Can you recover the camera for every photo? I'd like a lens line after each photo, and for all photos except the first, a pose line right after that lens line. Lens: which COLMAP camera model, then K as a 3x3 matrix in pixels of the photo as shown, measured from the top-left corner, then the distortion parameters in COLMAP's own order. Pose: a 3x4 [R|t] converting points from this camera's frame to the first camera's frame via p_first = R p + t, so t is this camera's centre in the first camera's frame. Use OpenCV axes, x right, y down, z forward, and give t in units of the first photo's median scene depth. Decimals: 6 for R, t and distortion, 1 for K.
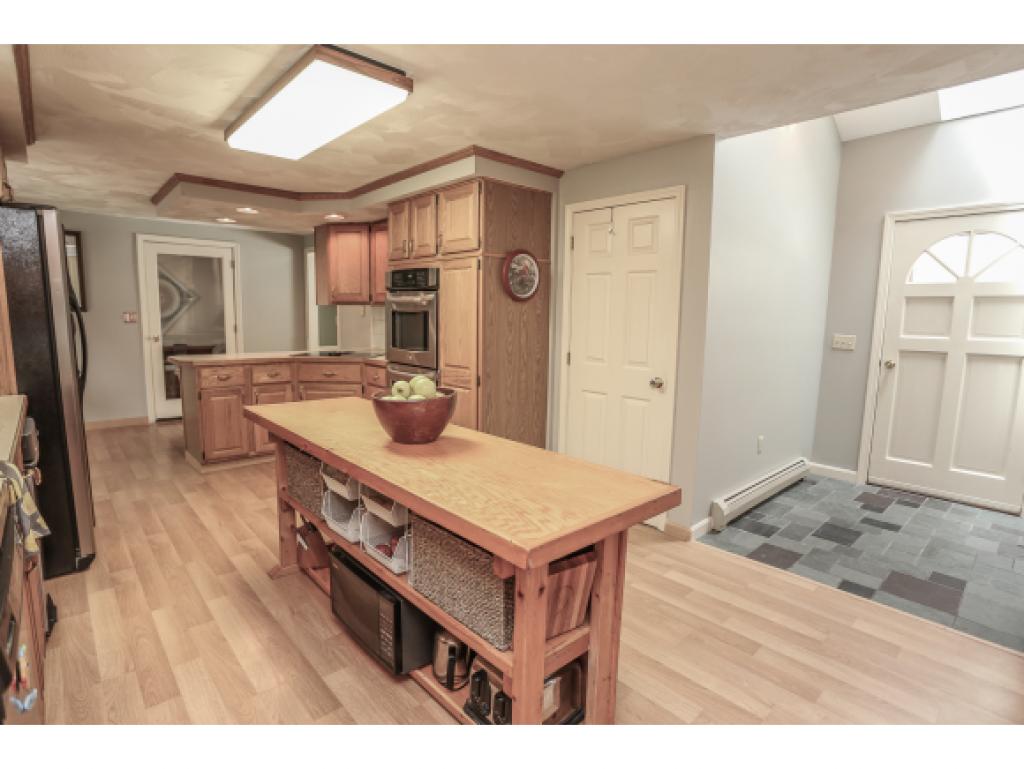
lens RADIAL K [[515.9, 0, 512.0], [0, 515.9, 384.5], [0, 0, 1]] dist [-0.064192, 0.025430]
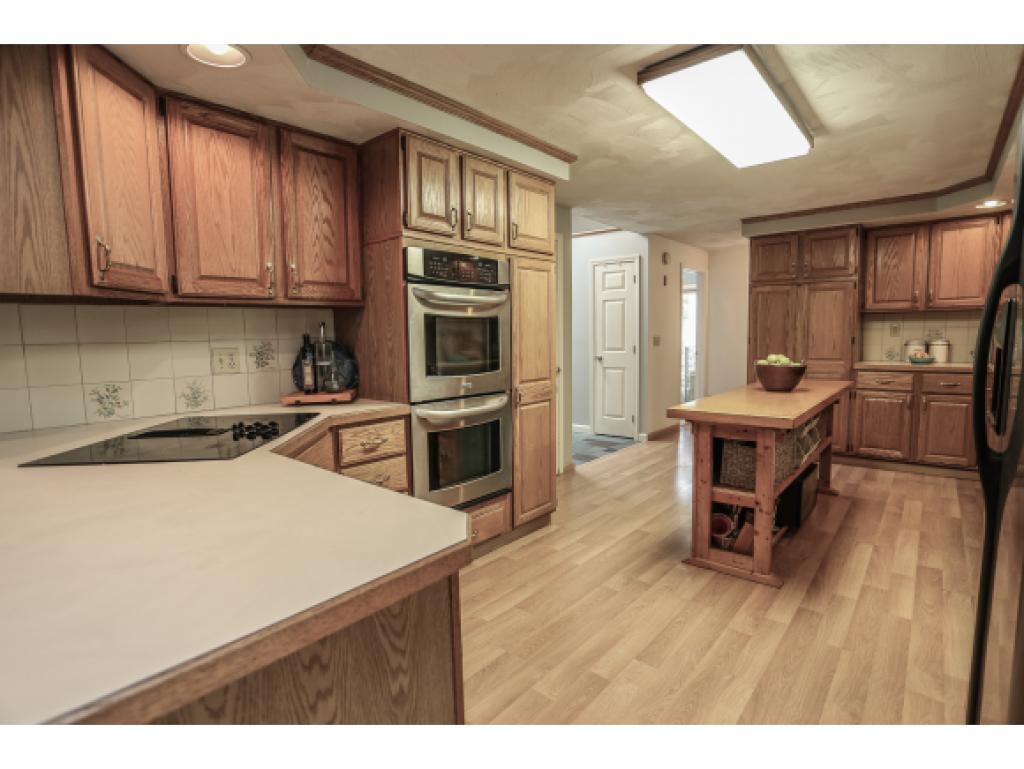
lens RADIAL K [[515.9, 0, 512.0], [0, 515.9, 384.5], [0, 0, 1]] dist [-0.064192, 0.025430]
pose [[-0.115279, -0.112570, 0.986934, -0.975295], [0.159257, 0.978611, 0.130223, -0.148932], [-0.980484, 0.172188, -0.094885, 1.127085]]
